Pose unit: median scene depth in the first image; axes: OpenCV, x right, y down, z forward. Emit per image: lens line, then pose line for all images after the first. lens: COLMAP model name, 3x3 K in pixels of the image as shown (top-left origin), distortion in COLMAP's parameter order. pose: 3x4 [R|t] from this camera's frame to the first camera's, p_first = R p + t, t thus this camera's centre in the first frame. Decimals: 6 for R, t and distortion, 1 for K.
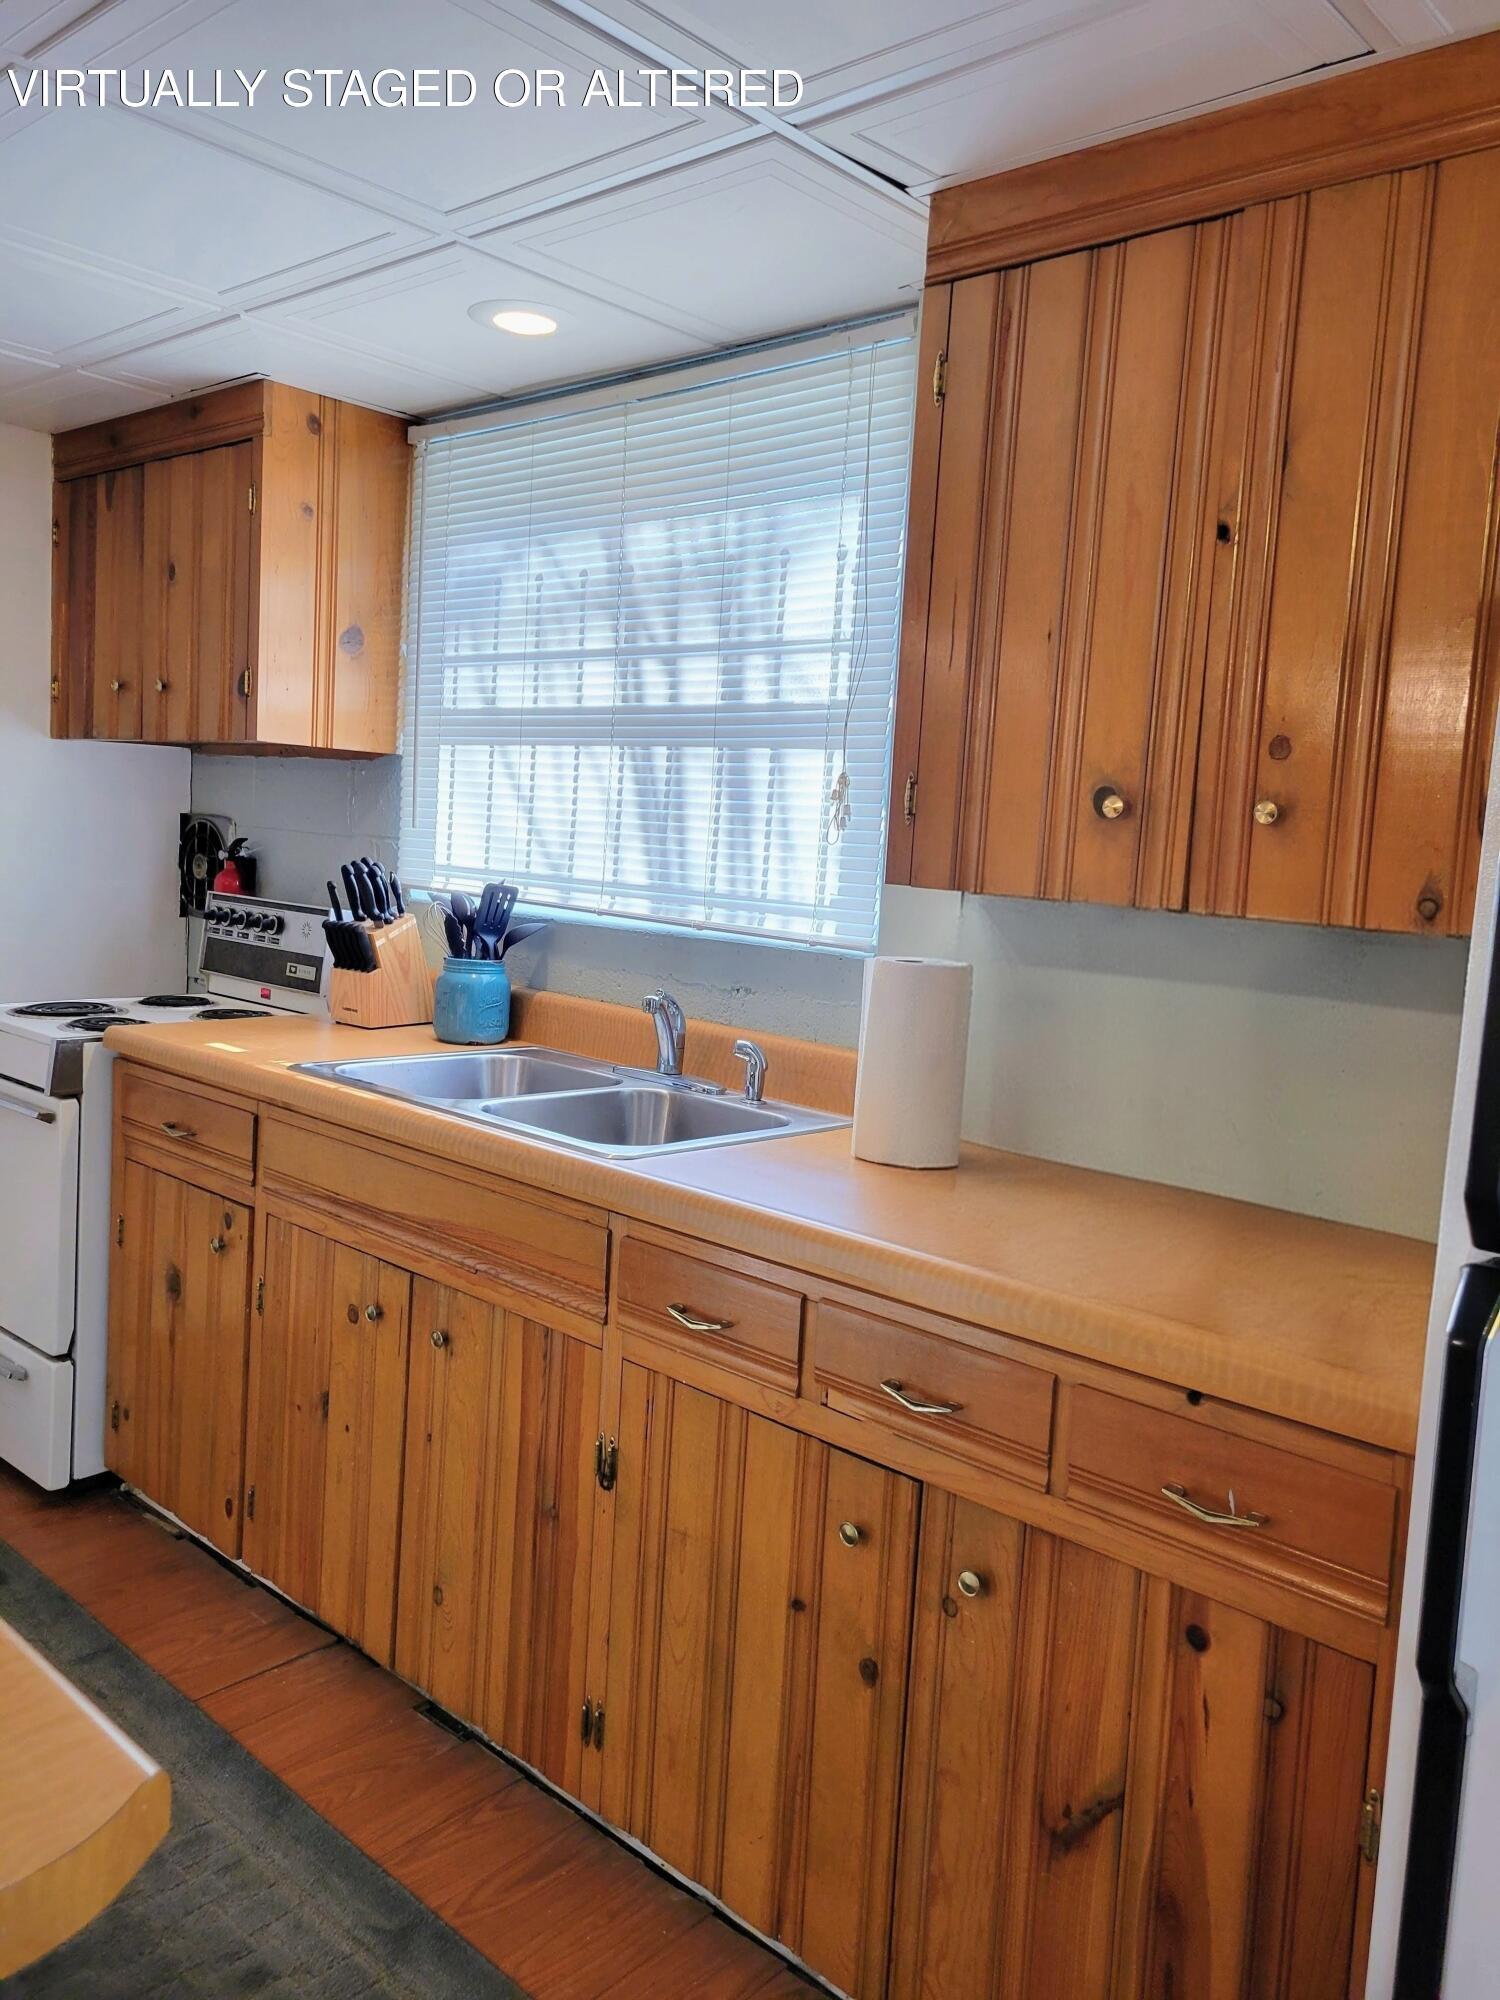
lens RADIAL K [[1540.9, 0, 779.3], [0, 1540.9, 960.8], [0, 0, 1]] dist [0.038658, -0.005894]
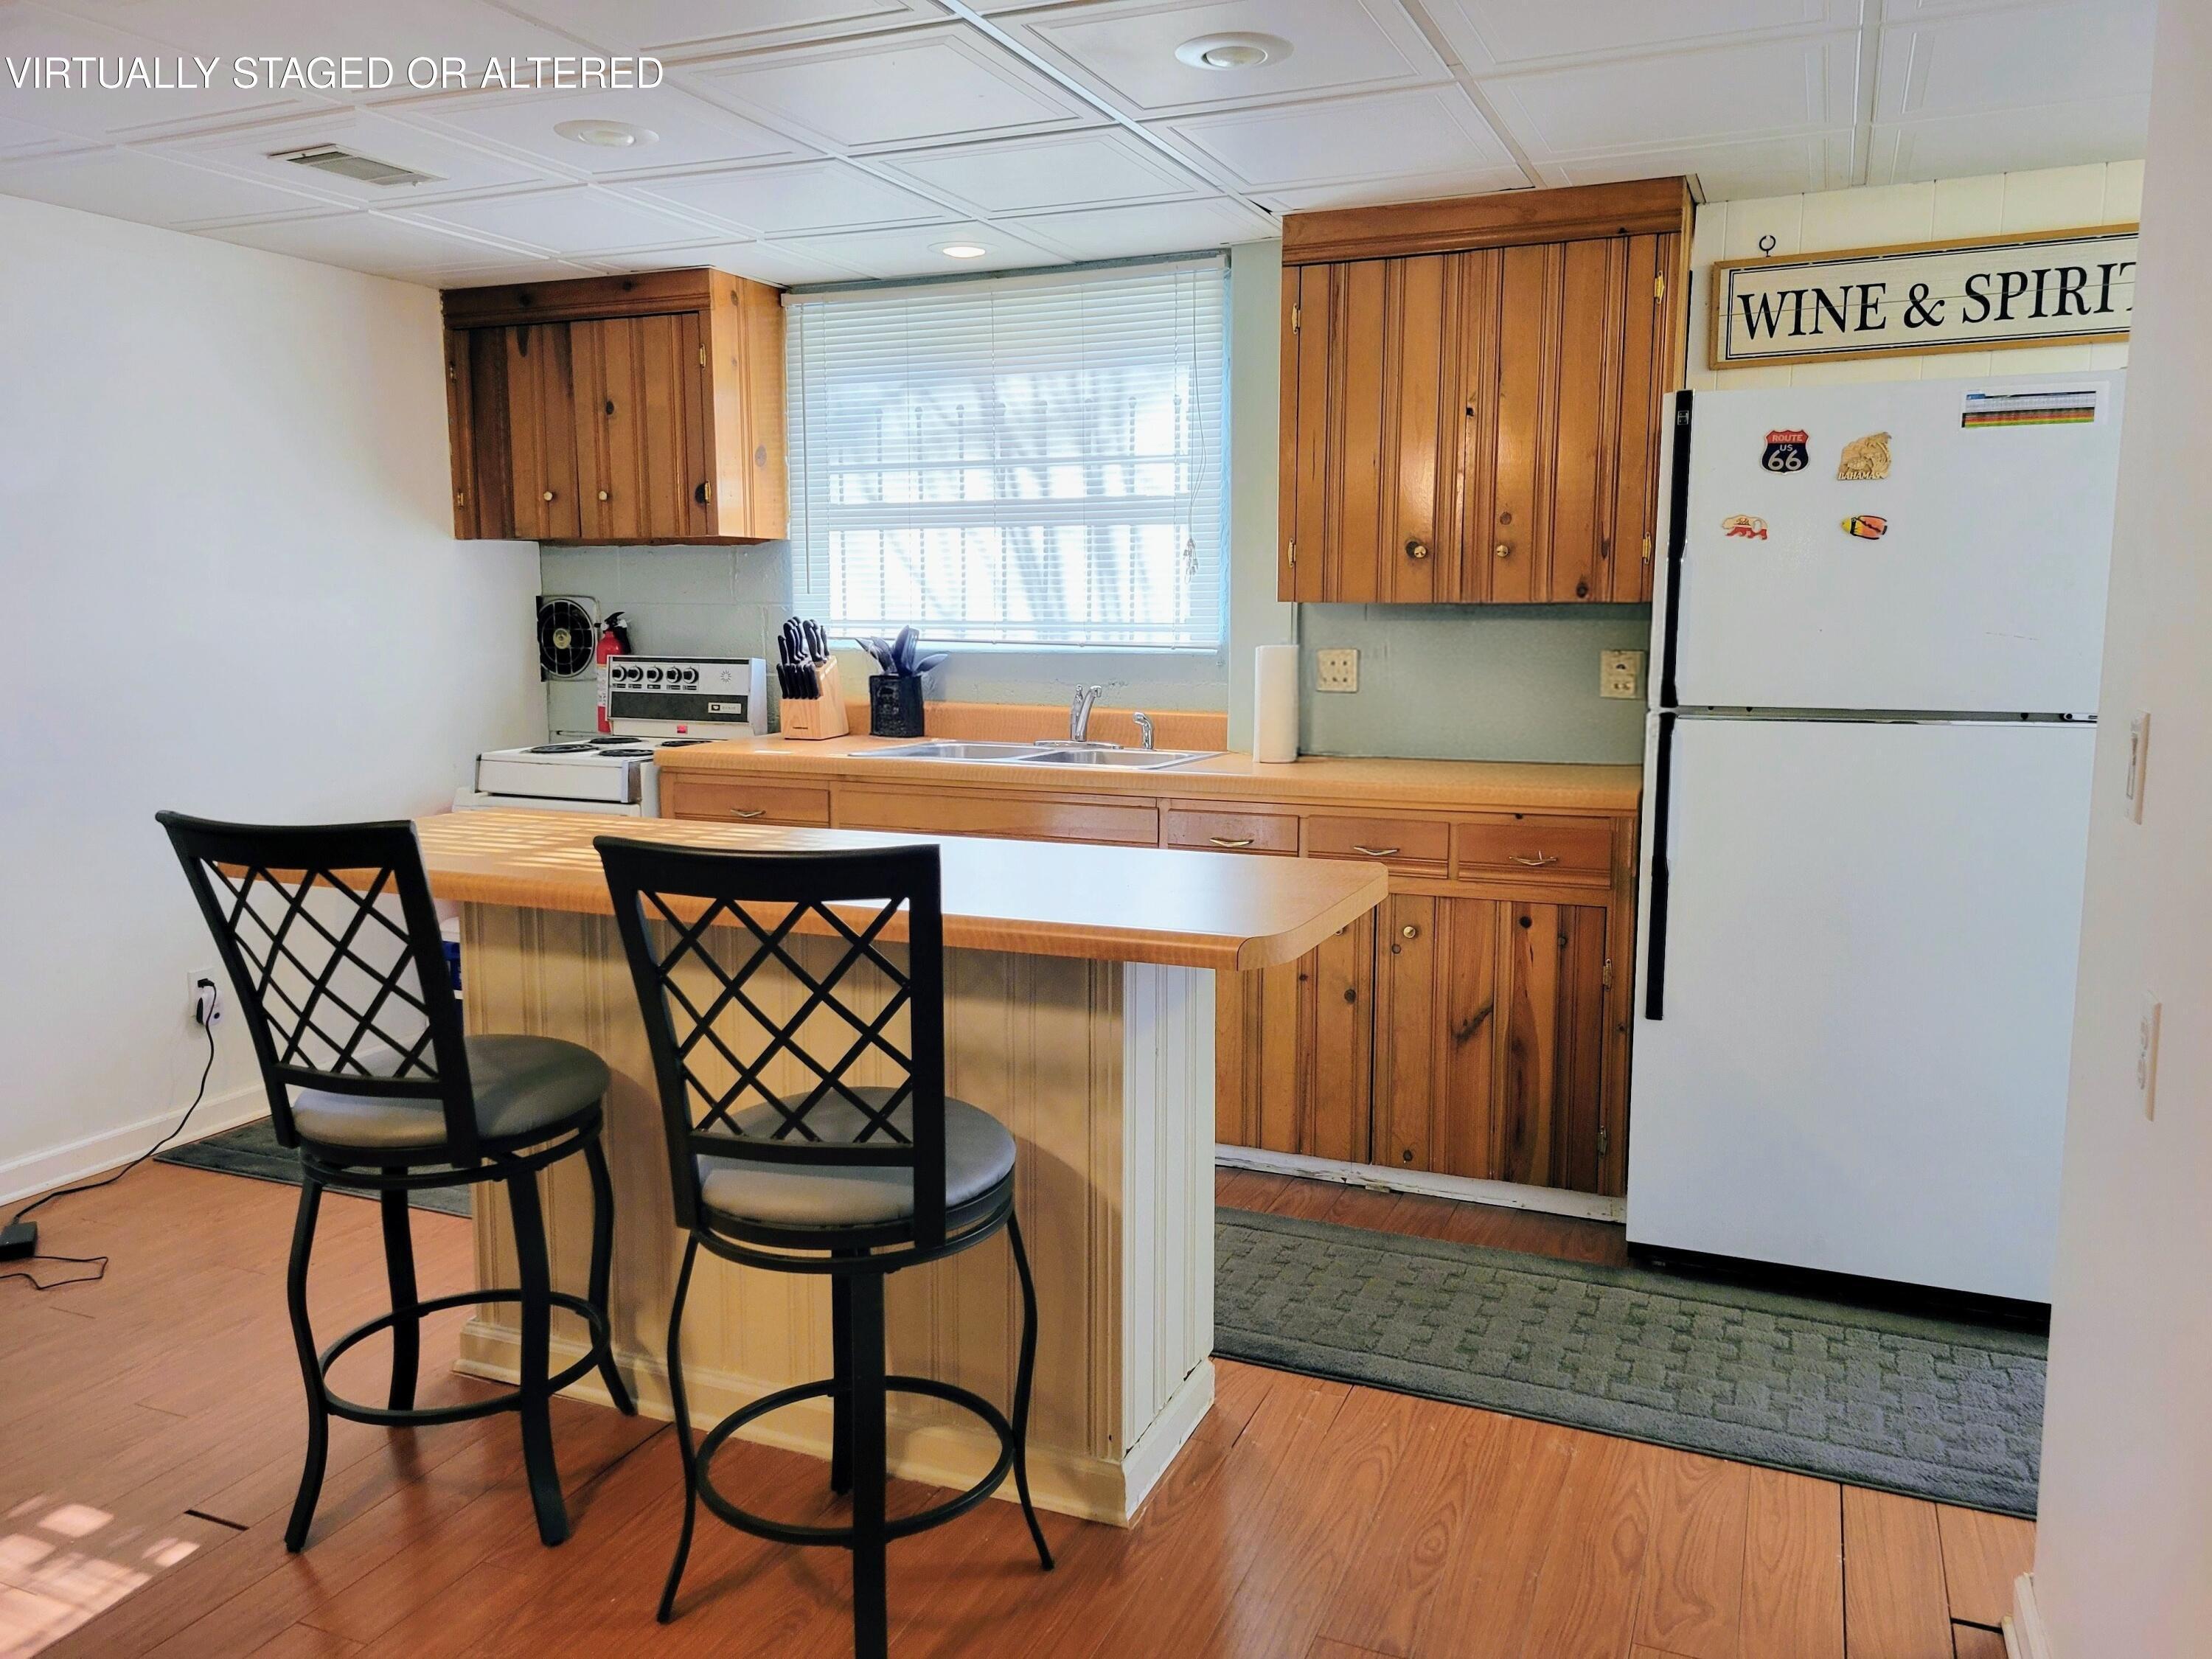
lens RADIAL K [[1712.7, 0, 1139.7], [0, 1712.7, 826.5], [0, 0, 1]] dist [0.050606, -0.042020]
pose [[0.938922, -0.104773, 0.327792, -0.578475], [0.085759, 0.993713, 0.071975, 0.039758], [-0.333272, -0.039468, 0.942004, -0.628379]]
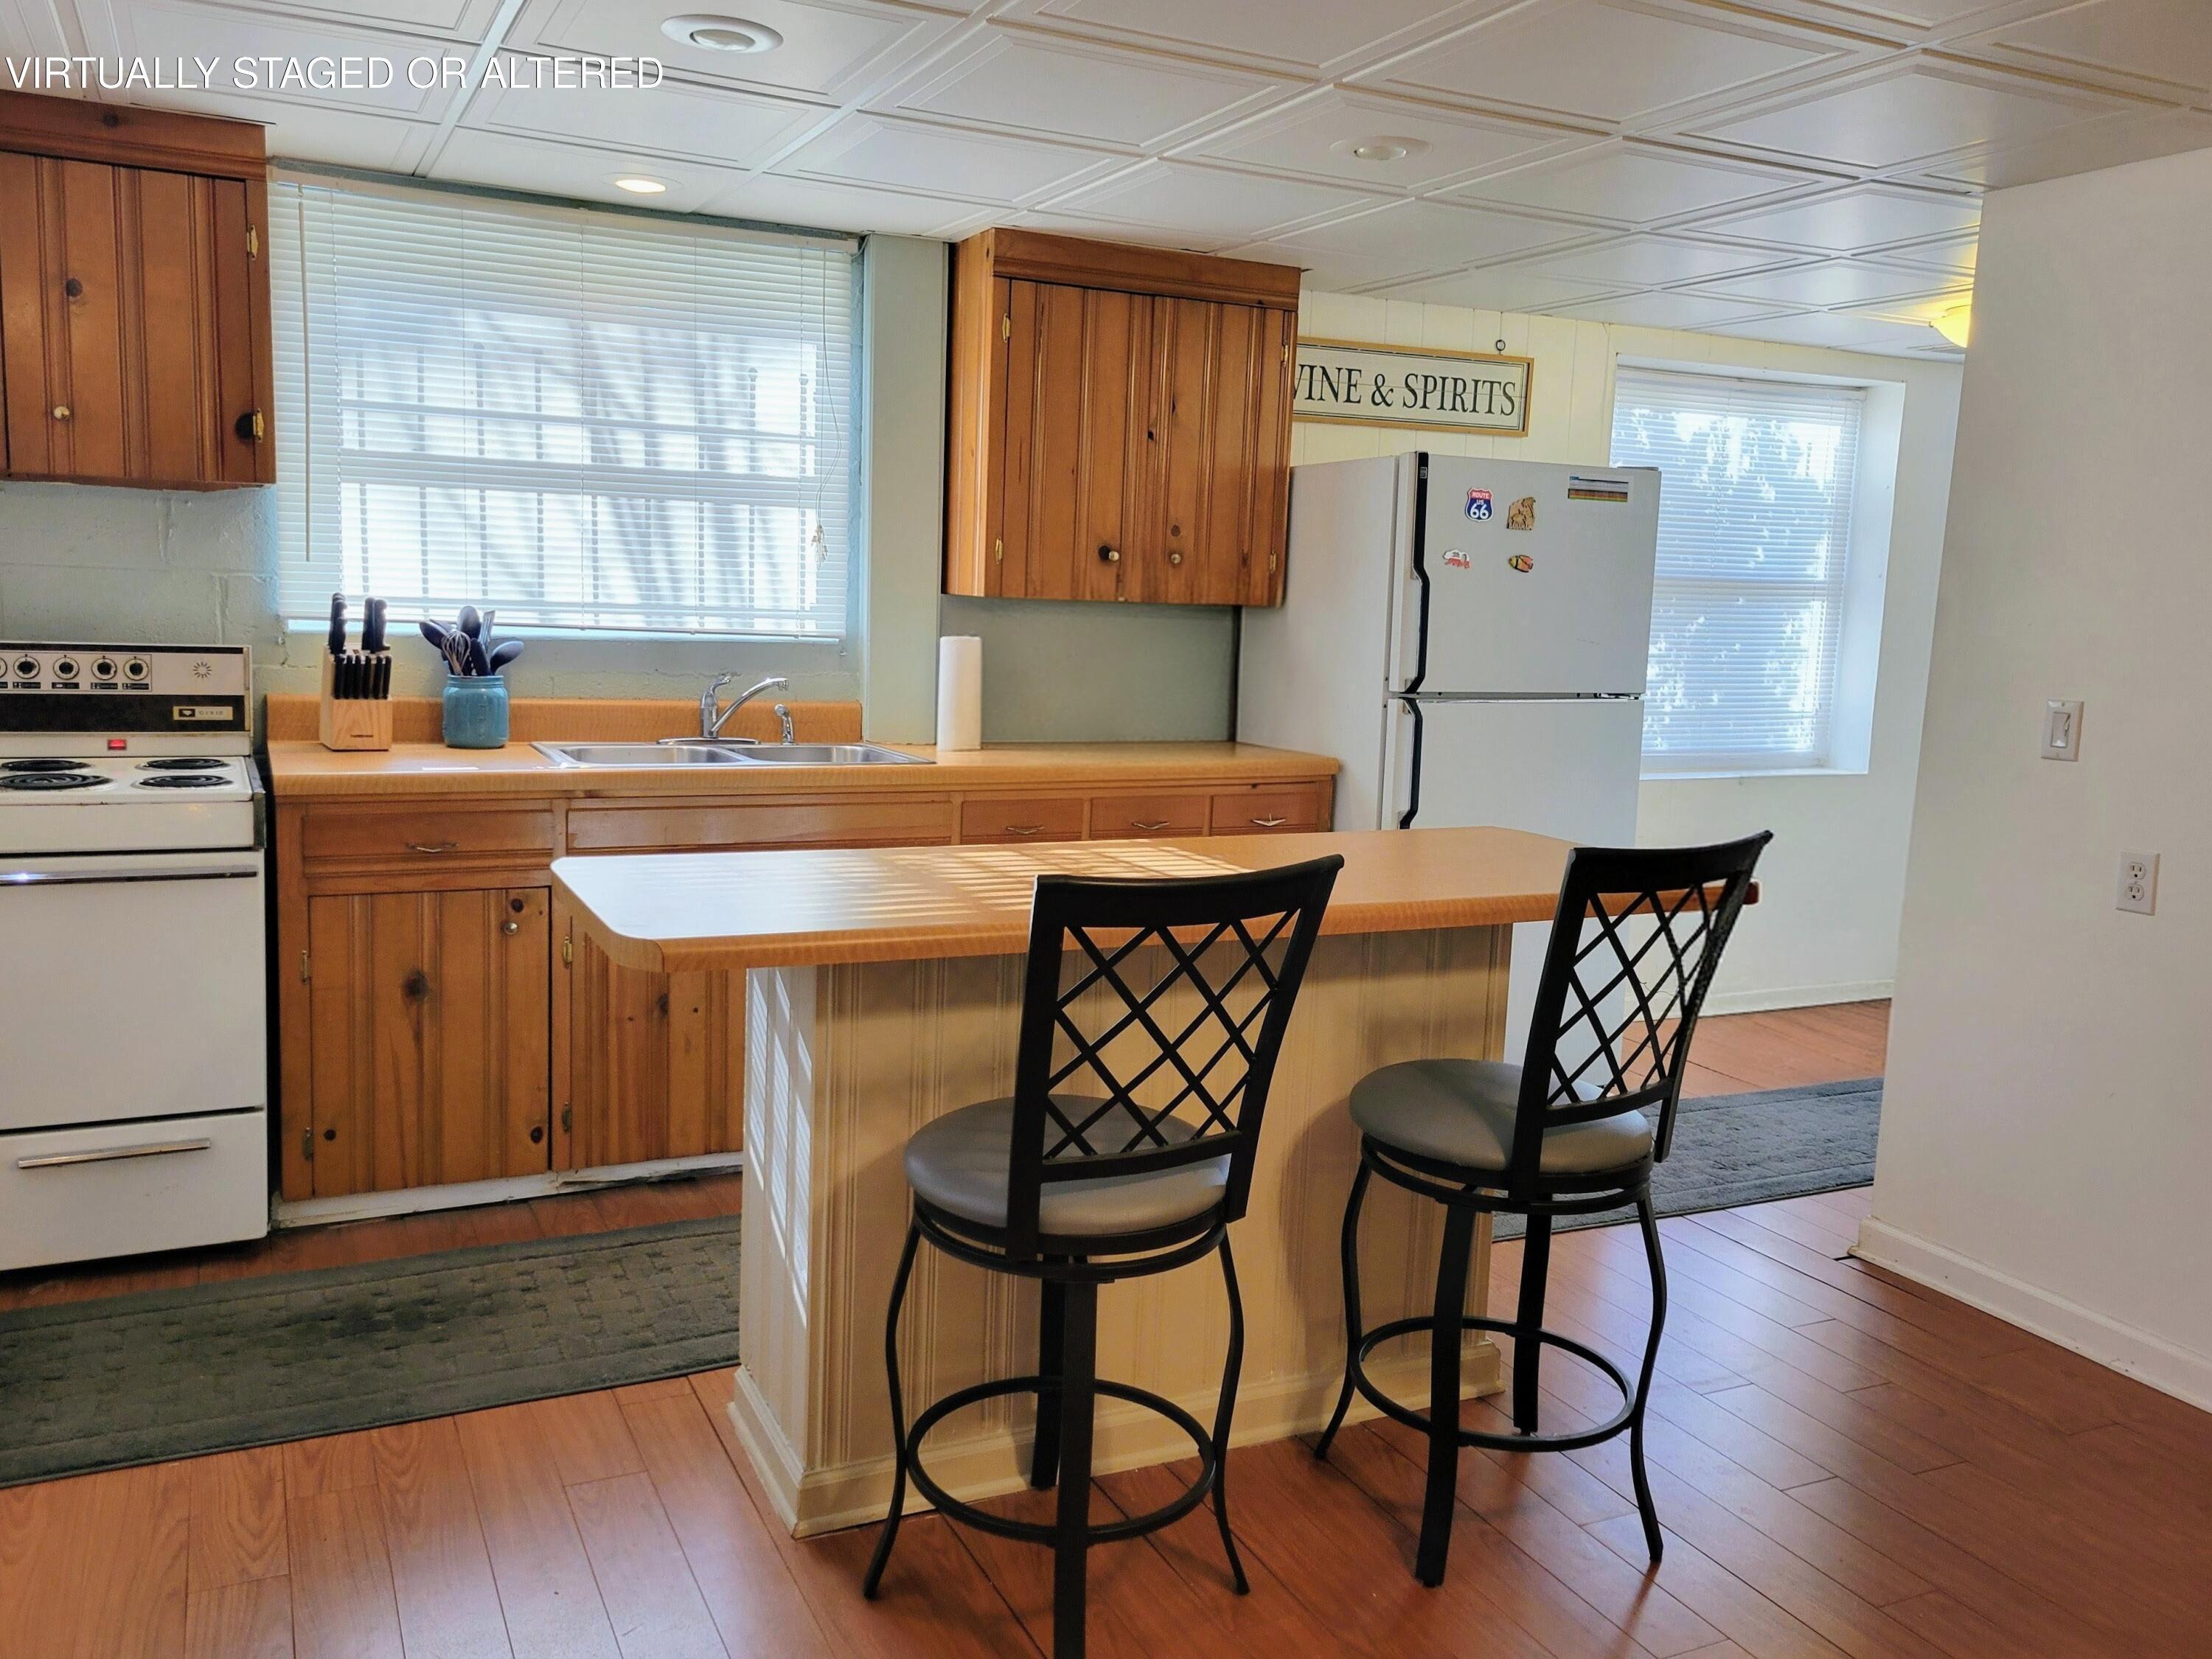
lens RADIAL K [[1712.7, 0, 1139.7], [0, 1712.7, 826.5], [0, 0, 1]] dist [0.050606, -0.042020]
pose [[0.347854, -0.180987, 0.919914, -1.393539], [0.062536, 0.983484, 0.169847, -0.089005], [-0.935461, -0.001555, 0.353427, 0.071422]]
